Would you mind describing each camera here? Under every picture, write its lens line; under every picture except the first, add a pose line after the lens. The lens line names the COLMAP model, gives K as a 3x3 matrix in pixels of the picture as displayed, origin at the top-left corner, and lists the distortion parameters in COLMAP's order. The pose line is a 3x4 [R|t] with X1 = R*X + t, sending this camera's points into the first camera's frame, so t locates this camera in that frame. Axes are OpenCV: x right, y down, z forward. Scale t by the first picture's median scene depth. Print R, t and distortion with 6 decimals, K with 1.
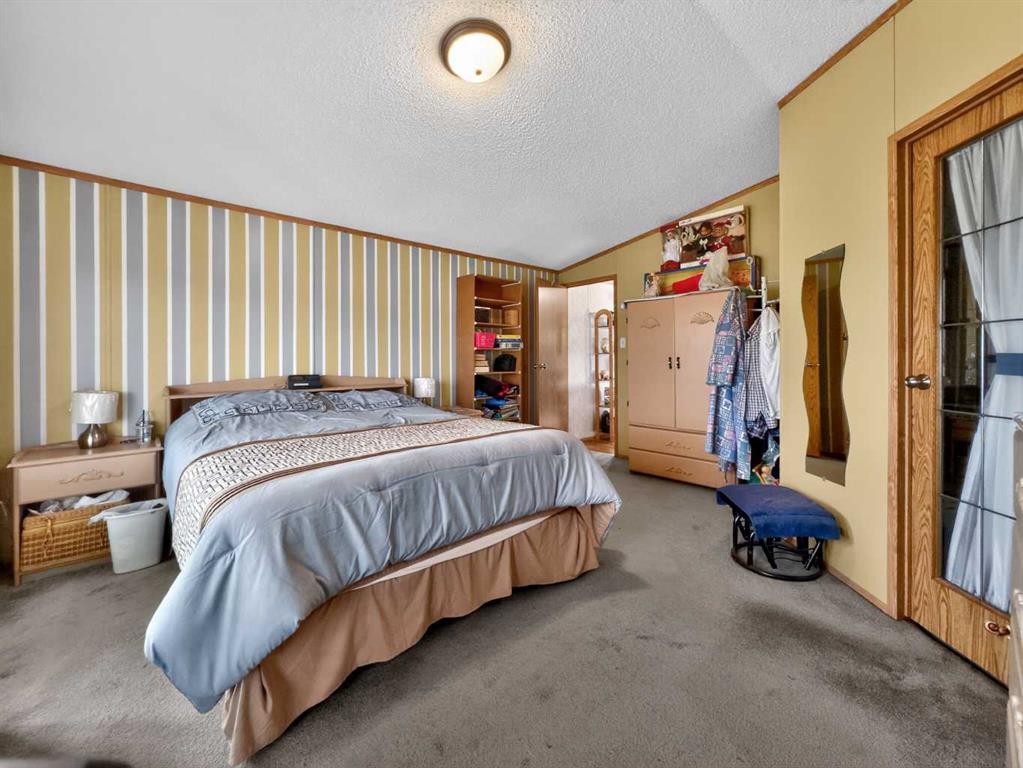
lens RADIAL K [[436.0, 0, 516.3], [0, 436.0, 360.0], [0, 0, 1]] dist [-0.002414, -0.000372]
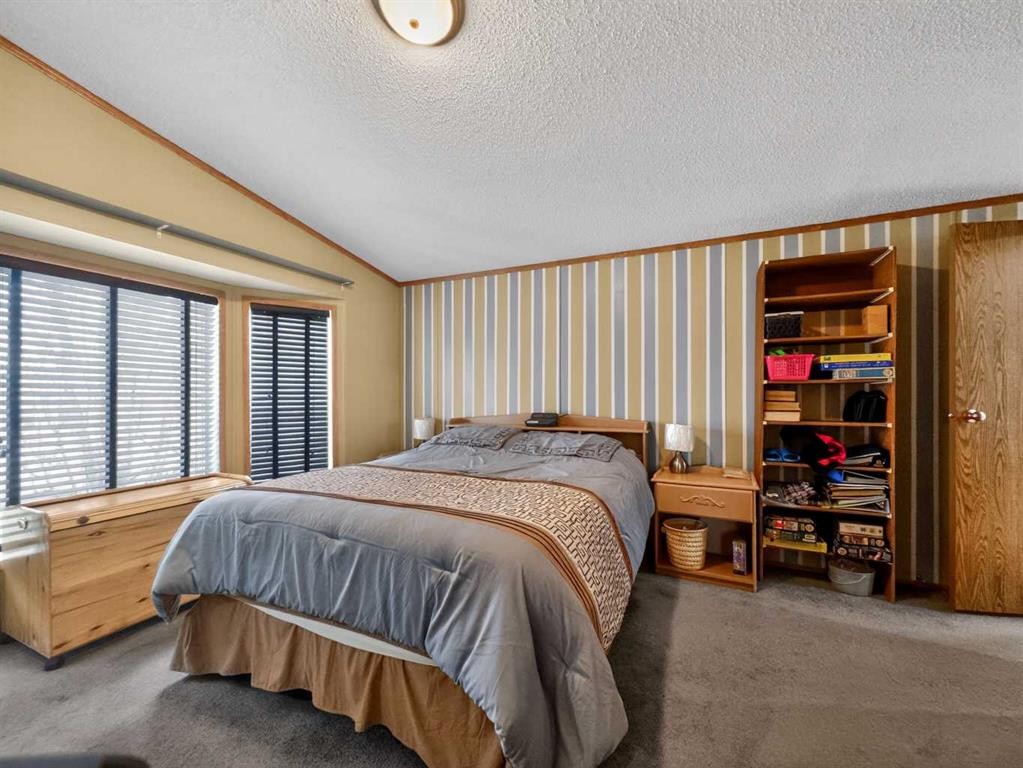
lens RADIAL K [[432.7, 0, 511.5], [0, 432.7, 384.0], [0, 0, 1]] dist [0.000435, -0.000020]
pose [[0.366621, -0.018037, -0.930195, 0.338194], [0.000176, 0.999813, -0.019317, -0.011399], [0.930370, 0.006918, 0.366556, 0.429879]]
